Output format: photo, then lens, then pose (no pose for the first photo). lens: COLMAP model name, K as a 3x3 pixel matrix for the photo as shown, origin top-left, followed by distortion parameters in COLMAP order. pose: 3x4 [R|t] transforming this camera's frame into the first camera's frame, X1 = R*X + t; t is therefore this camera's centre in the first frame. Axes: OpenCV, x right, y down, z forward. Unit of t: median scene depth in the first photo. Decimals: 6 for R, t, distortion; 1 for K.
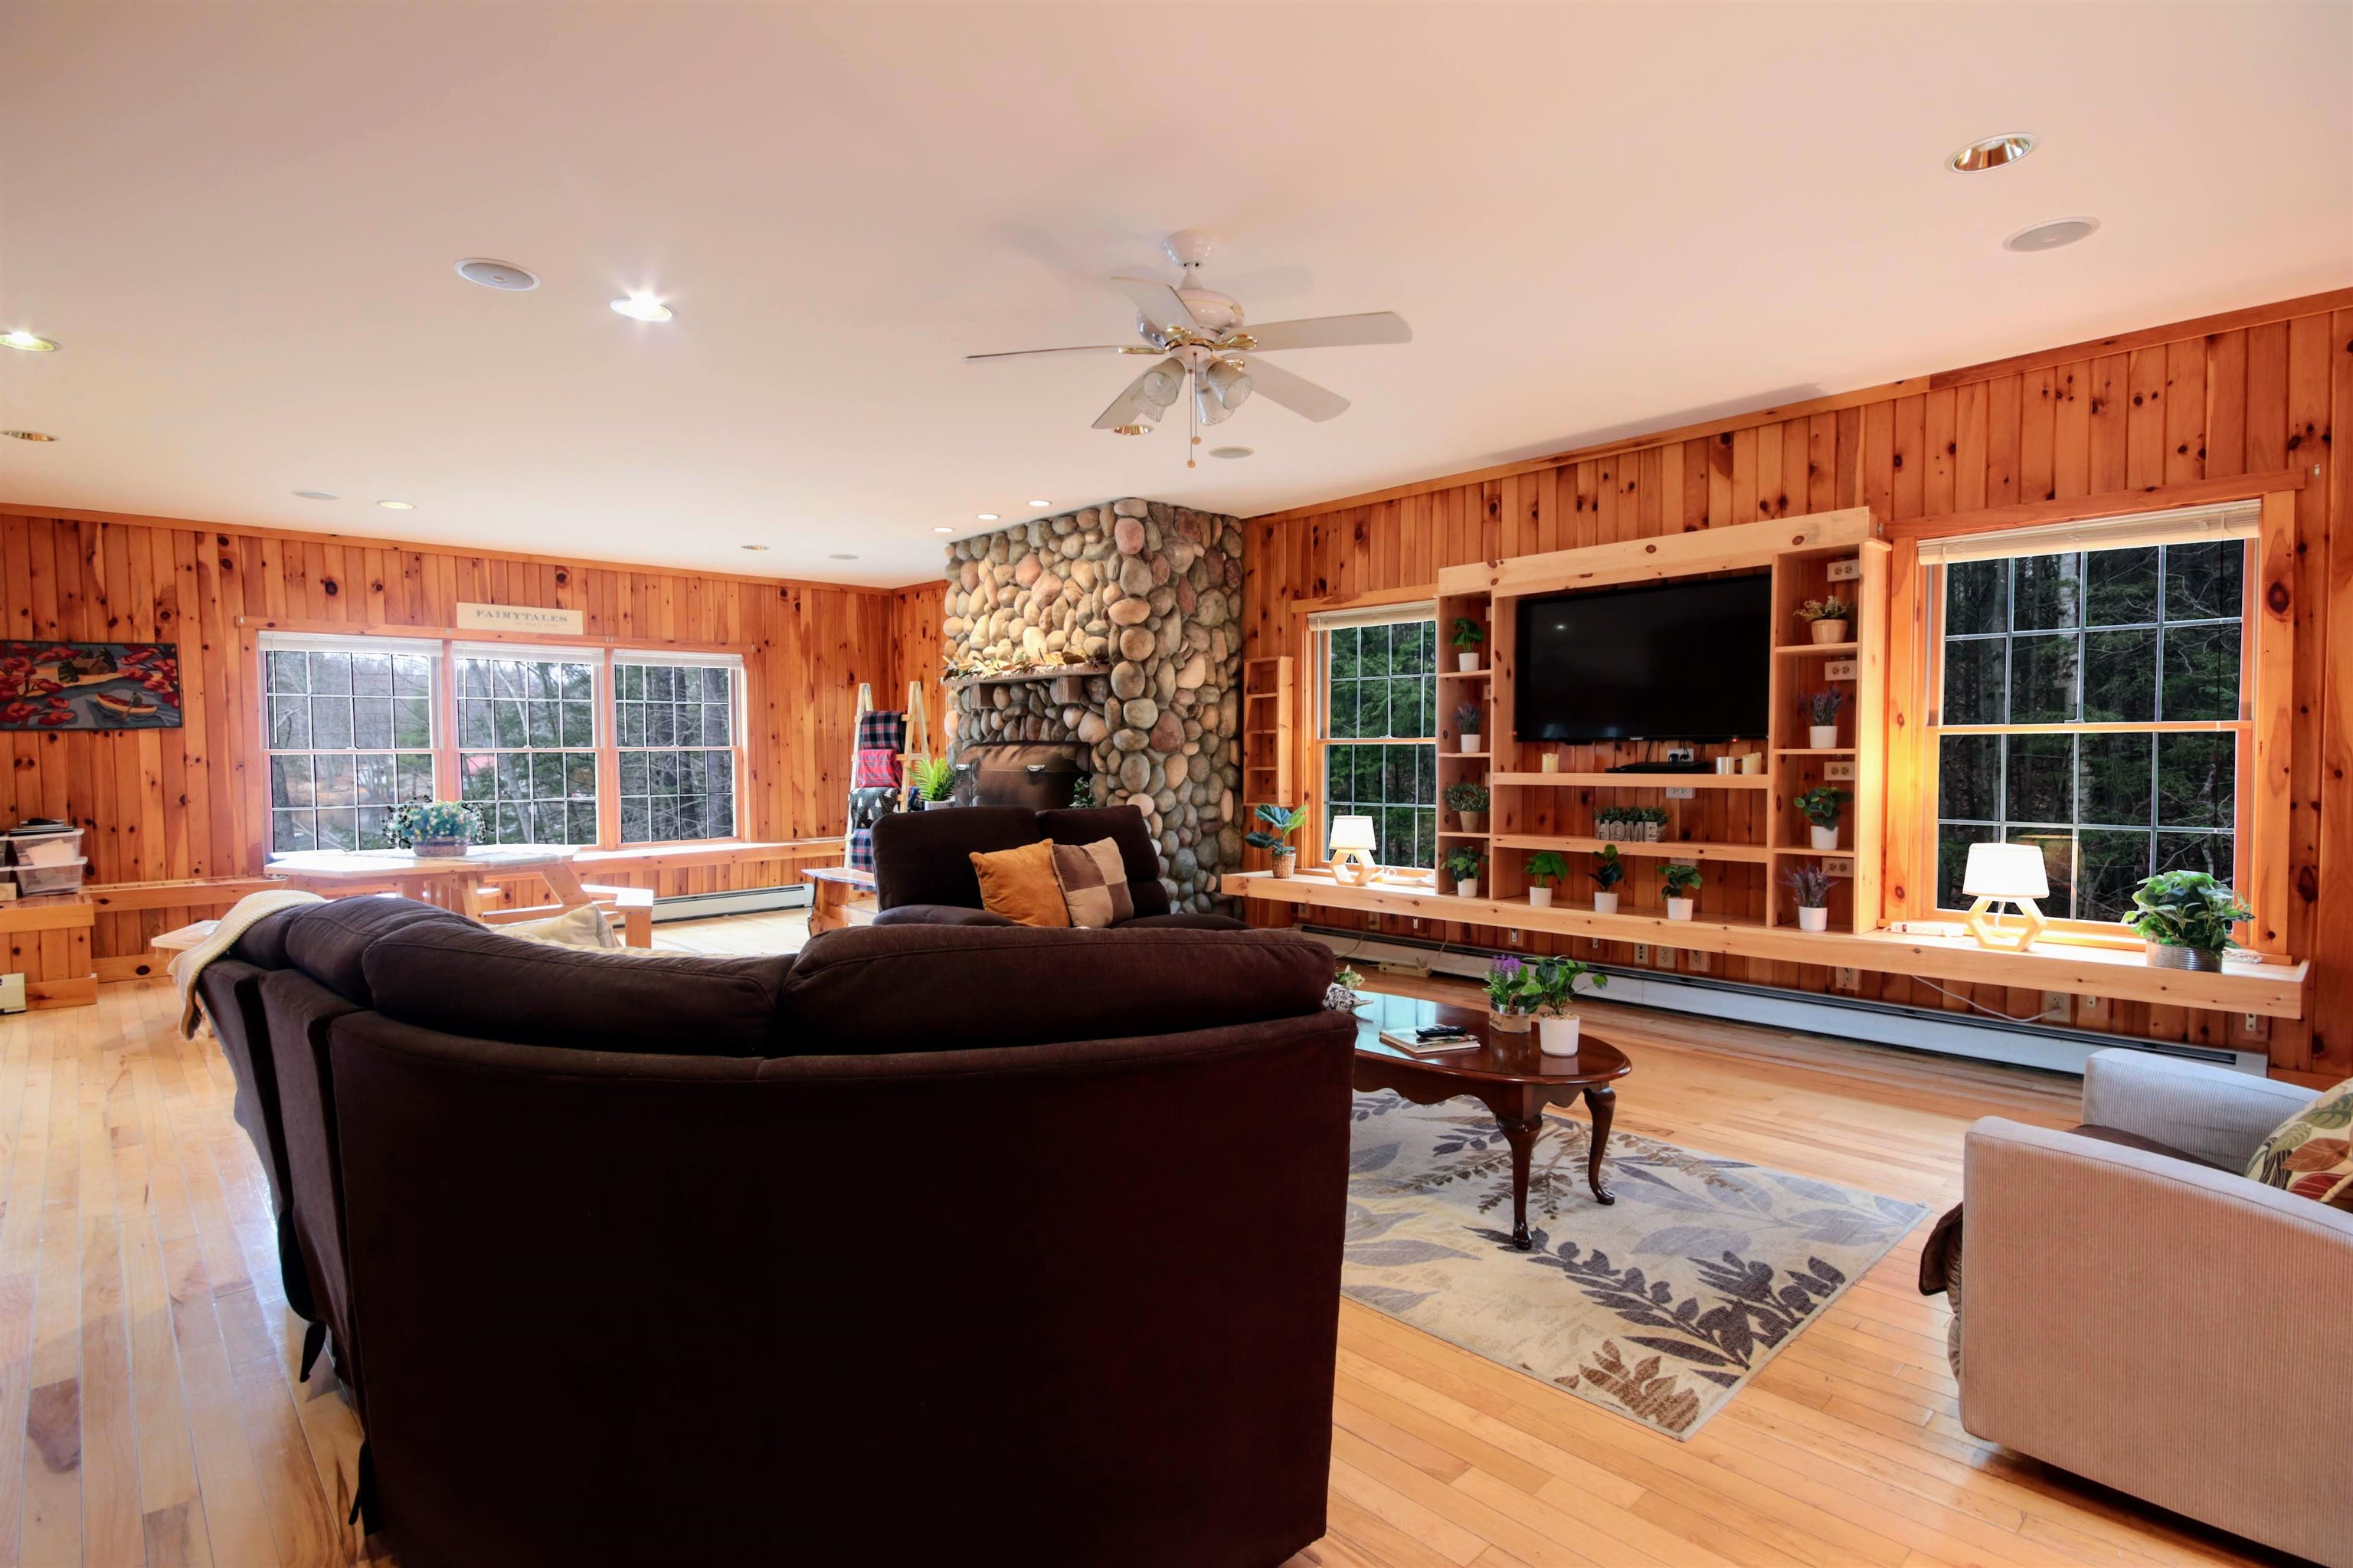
lens RADIAL K [[1095.6, 0, 1183.8], [0, 1095.6, 789.3], [0, 0, 1]] dist [-0.000094, -0.000593]
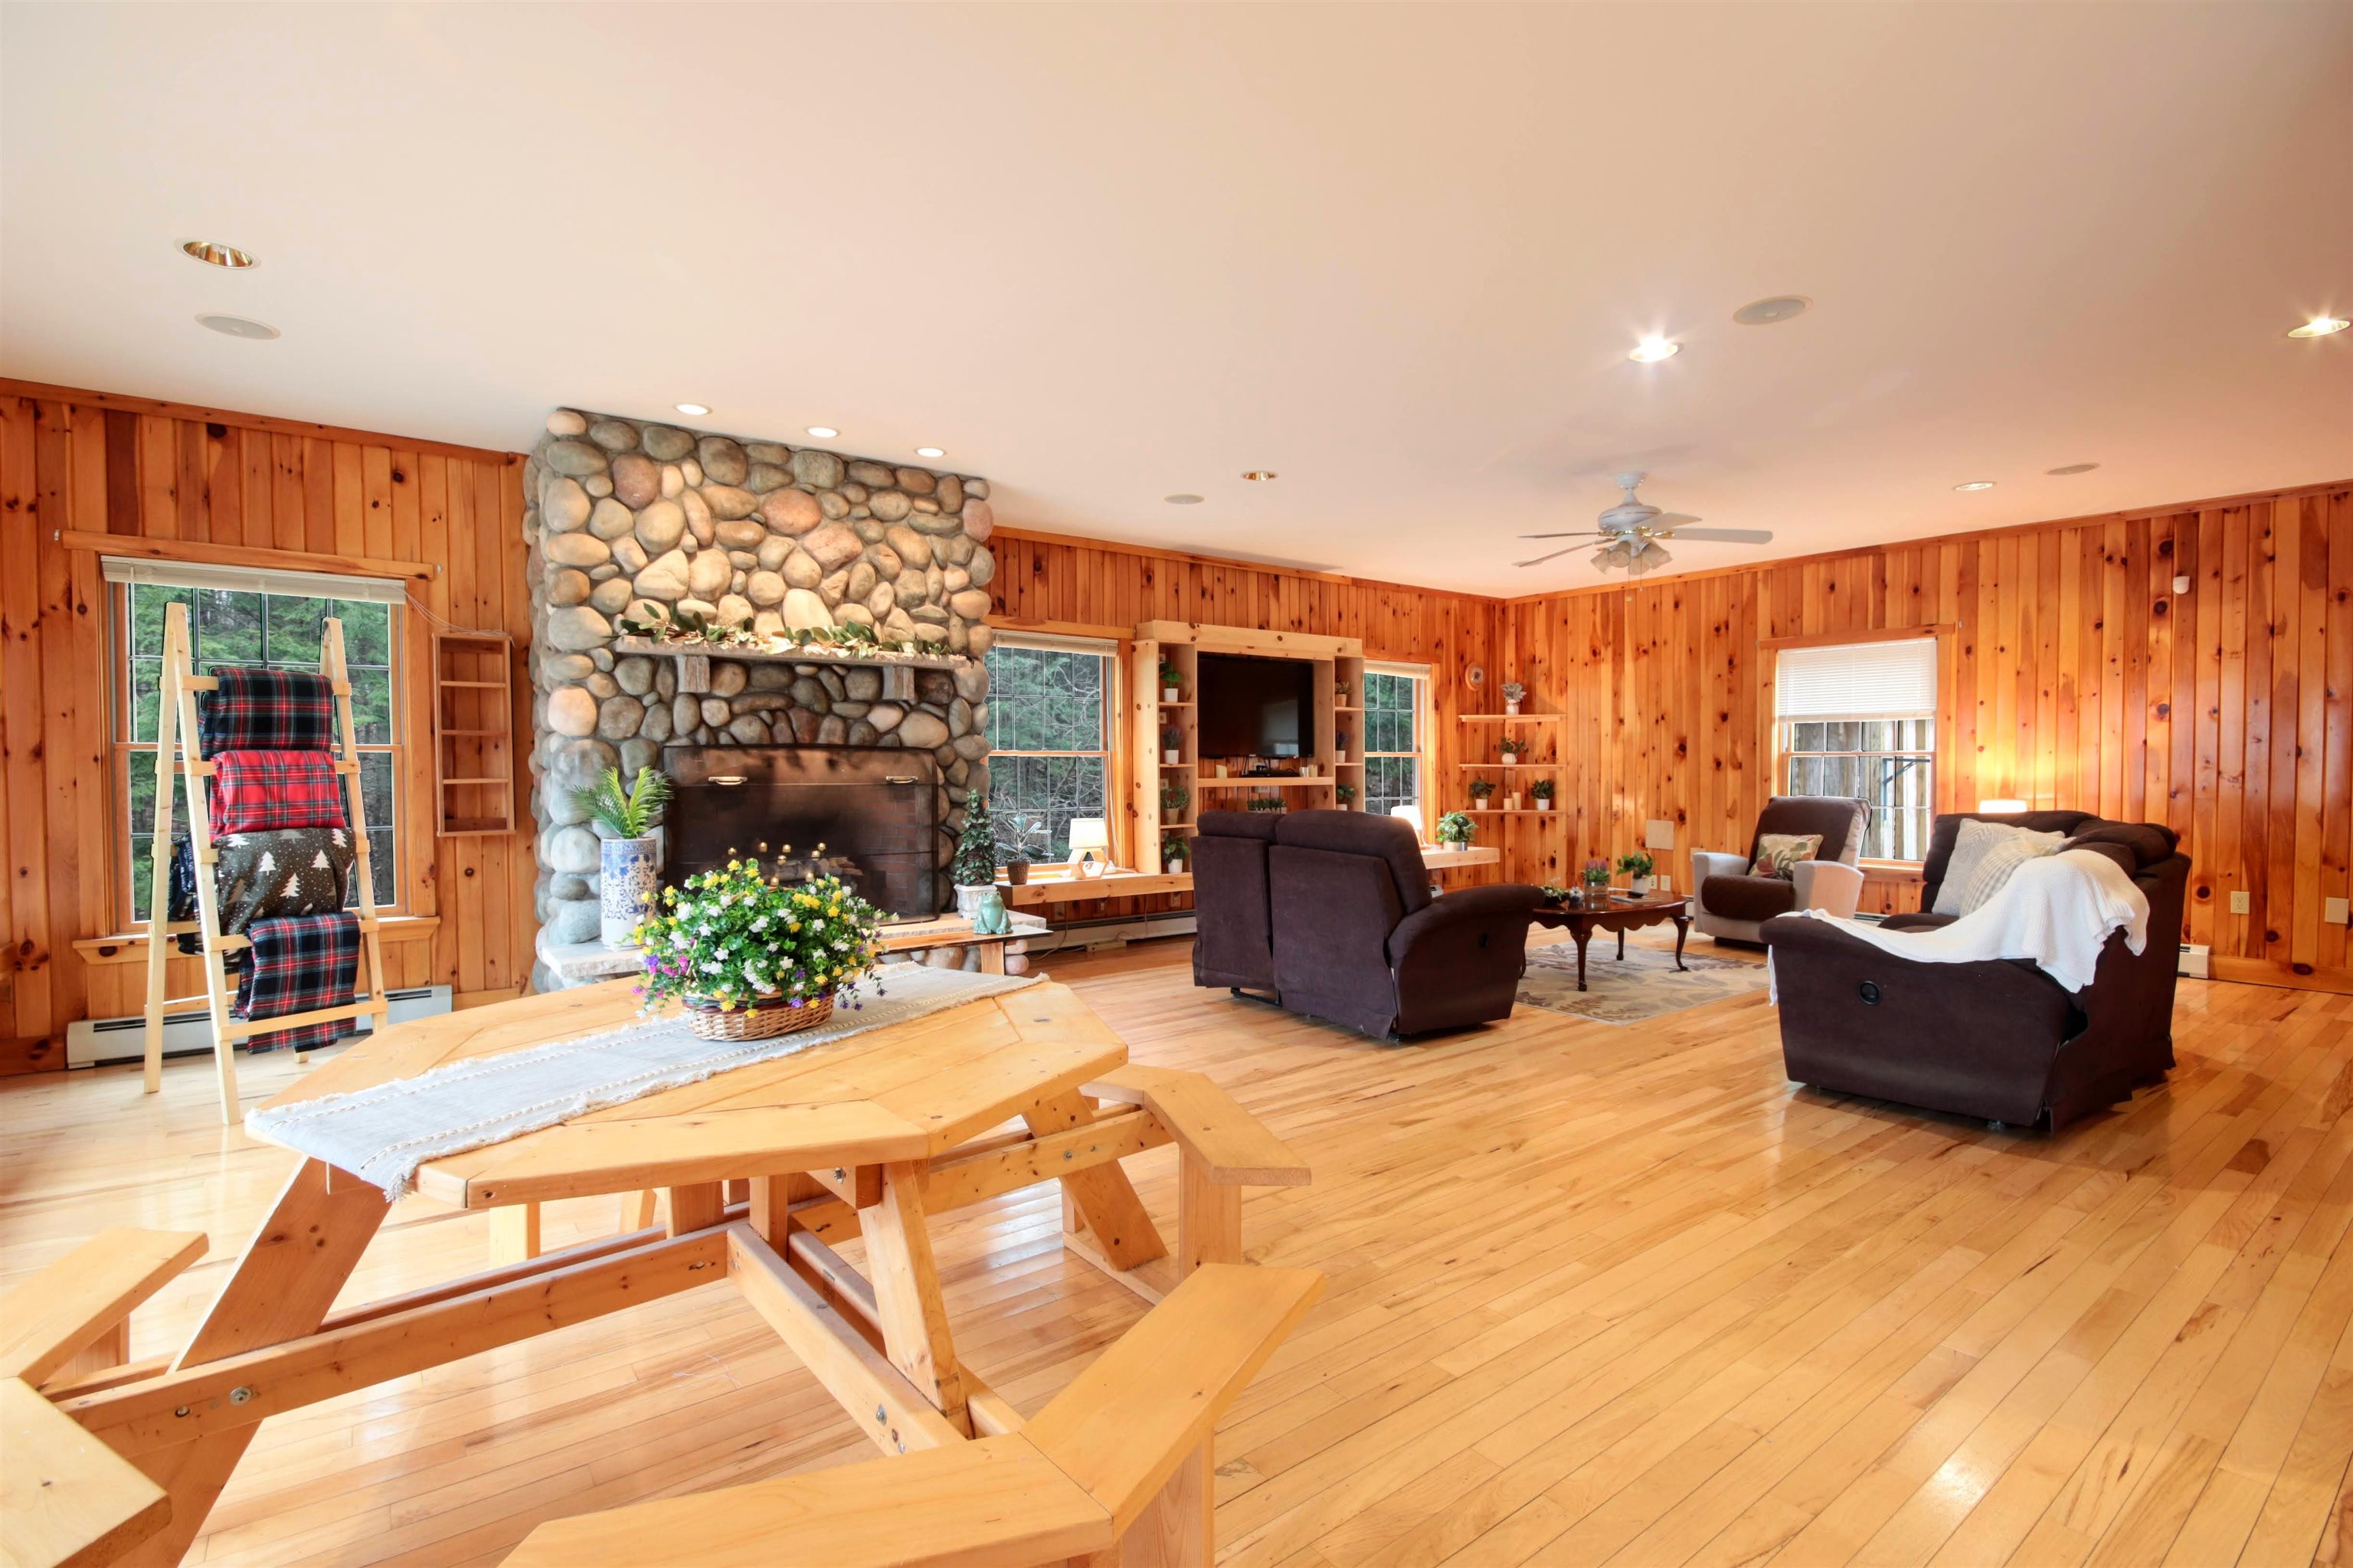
lens RADIAL K [[1095.6, 0, 1183.8], [0, 1095.6, 789.3], [0, 0, 1]] dist [-0.000094, -0.000593]
pose [[0.126455, -0.013182, 0.991885, -0.903666], [0.038986, 0.999205, 0.008309, -0.011411], [-0.991206, 0.037619, 0.126868, 0.709927]]
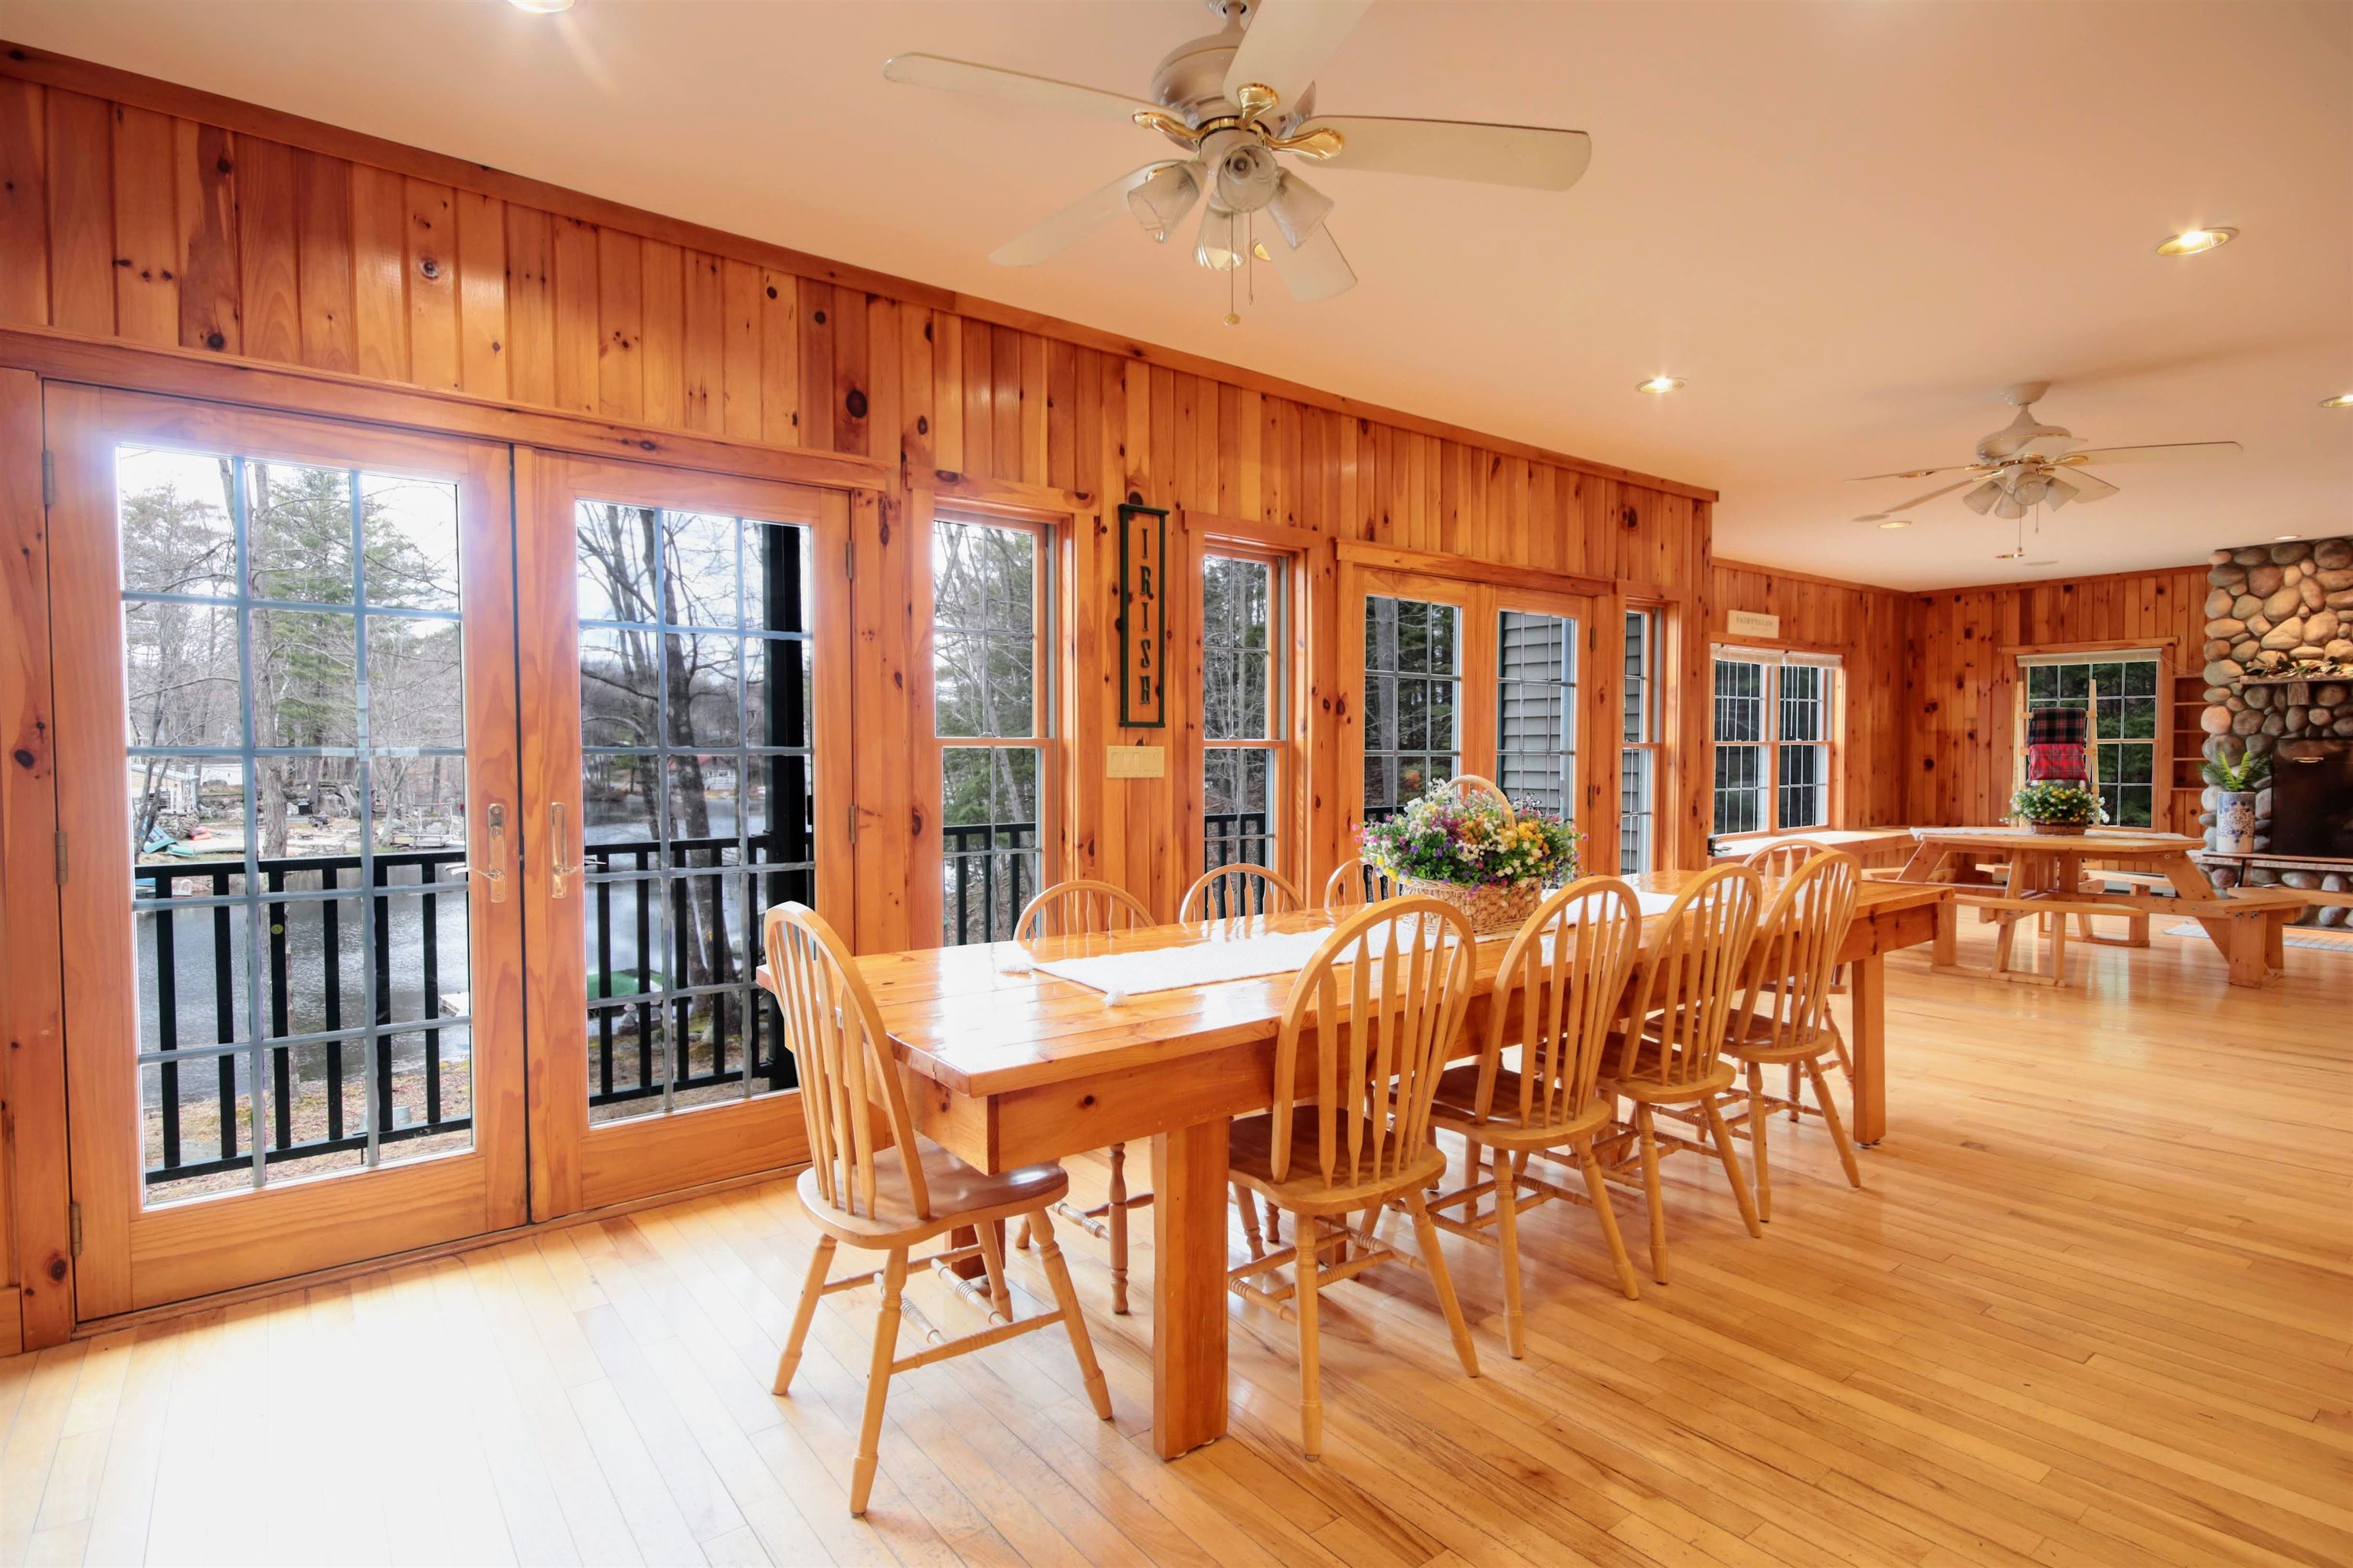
lens RADIAL K [[1160.8, 0, 1178.4], [0, 1160.8, 789.3], [0, 0, 1]] dist [0.033797, -0.022175]
pose [[0.993807, 0.009846, -0.110686, -1.283090], [-0.010590, 0.999925, -0.006136, 0.029250], [0.110618, 0.007270, 0.993836, -0.281025]]
